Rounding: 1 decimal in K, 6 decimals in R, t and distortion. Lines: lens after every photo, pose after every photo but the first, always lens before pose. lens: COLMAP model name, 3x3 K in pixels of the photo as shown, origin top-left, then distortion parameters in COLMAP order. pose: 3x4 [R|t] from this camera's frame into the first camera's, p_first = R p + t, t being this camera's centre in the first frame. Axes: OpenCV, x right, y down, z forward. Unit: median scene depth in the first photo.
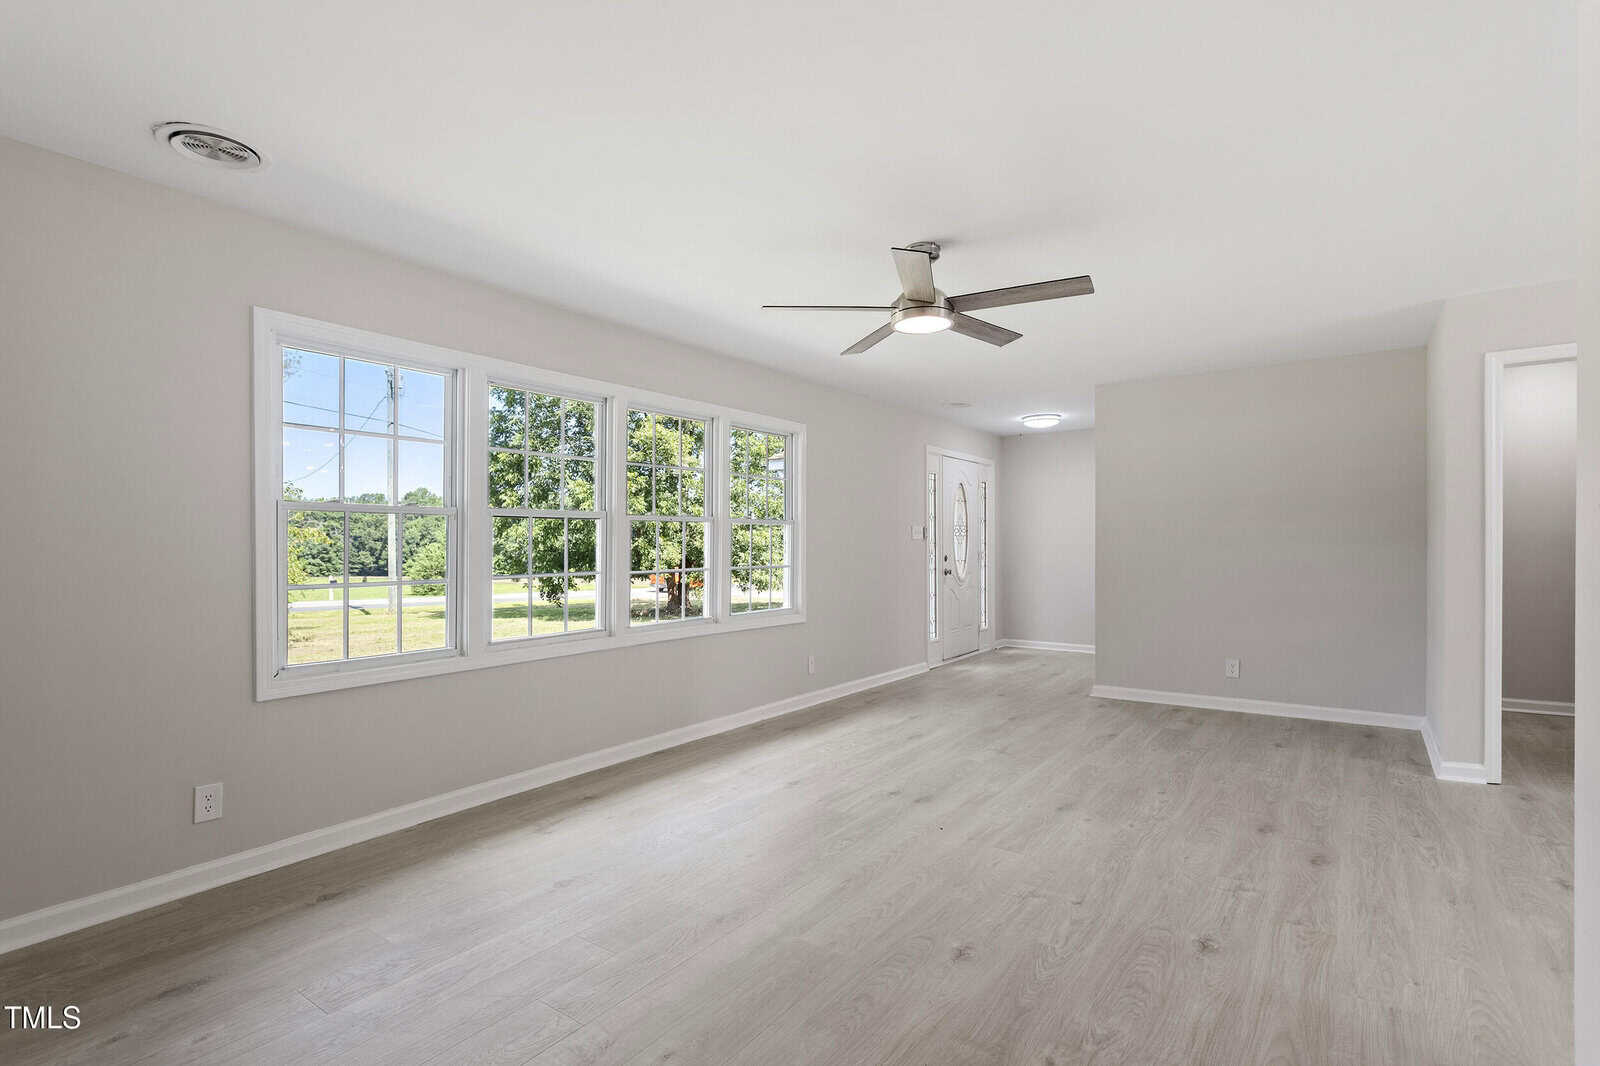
lens RADIAL K [[762.9, 0, 795.9], [0, 762.9, 534.7], [0, 0, 1]] dist [0.003514, 0.000923]
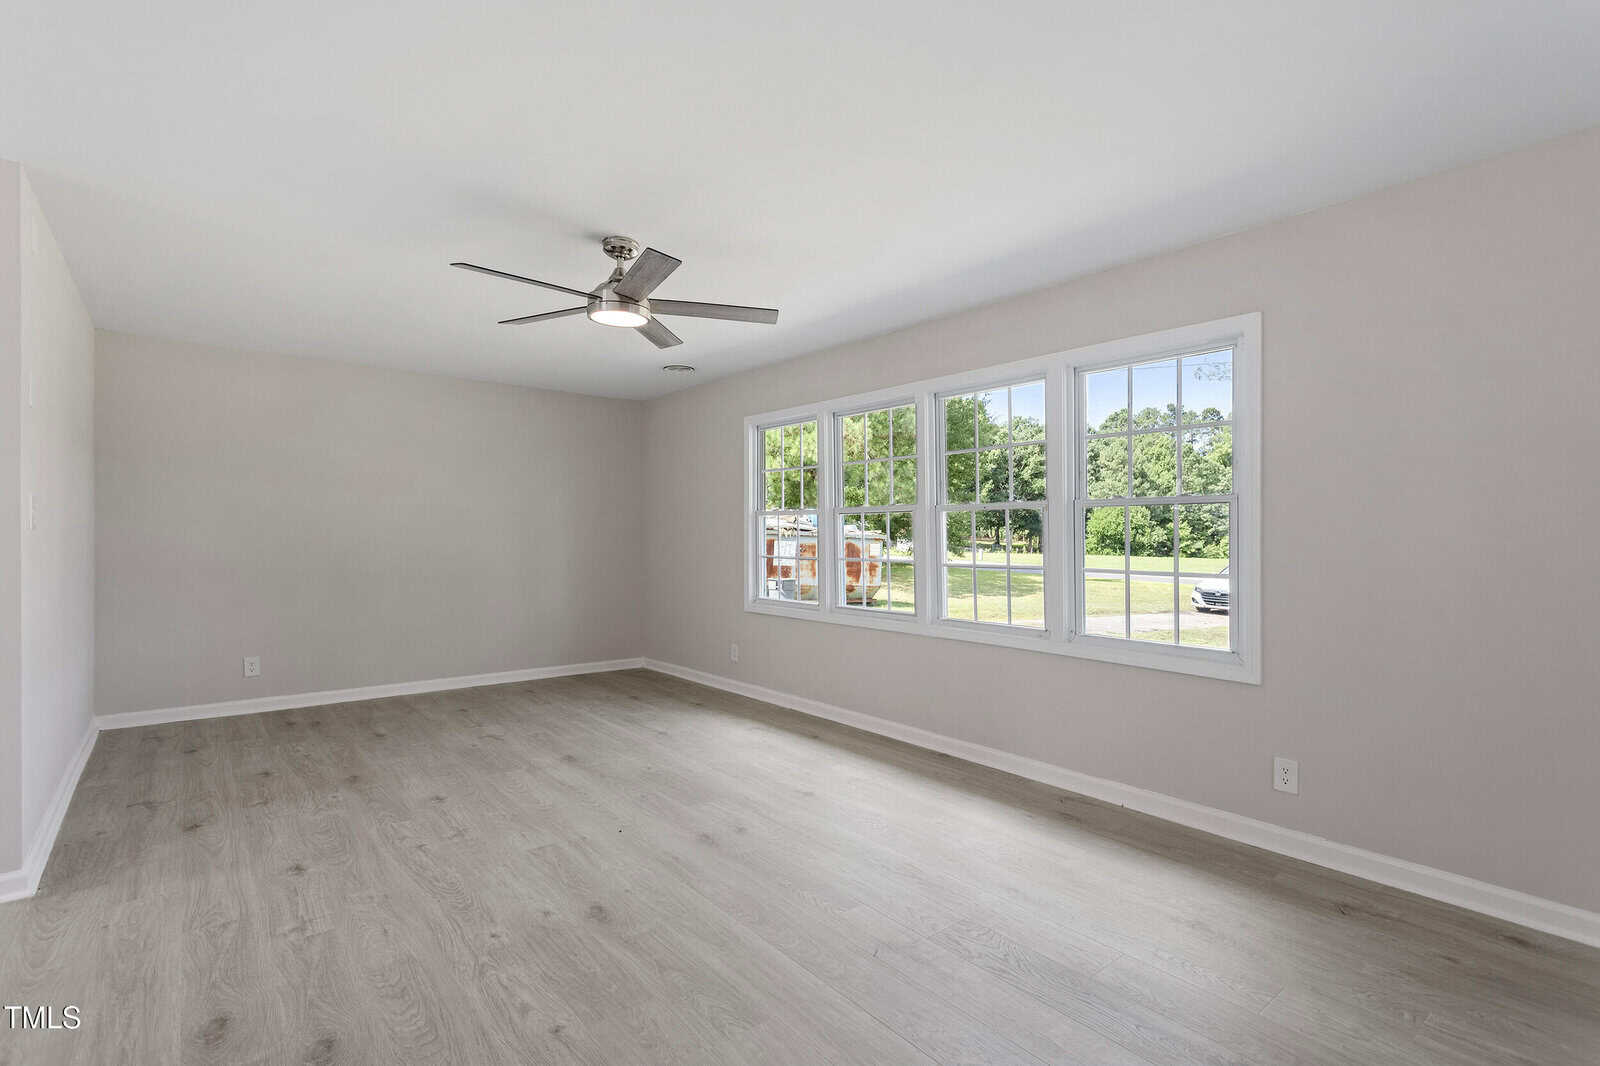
lens RADIAL K [[766.0, 0, 807.7], [0, 766.0, 522.0], [0, 0, 1]] dist [-0.001734, -0.000353]
pose [[-0.256869, -0.015098, -0.966328, 1.176424], [0.005461, 0.999839, -0.017073, 0.021023], [0.966431, -0.009663, -0.256745, 1.642152]]
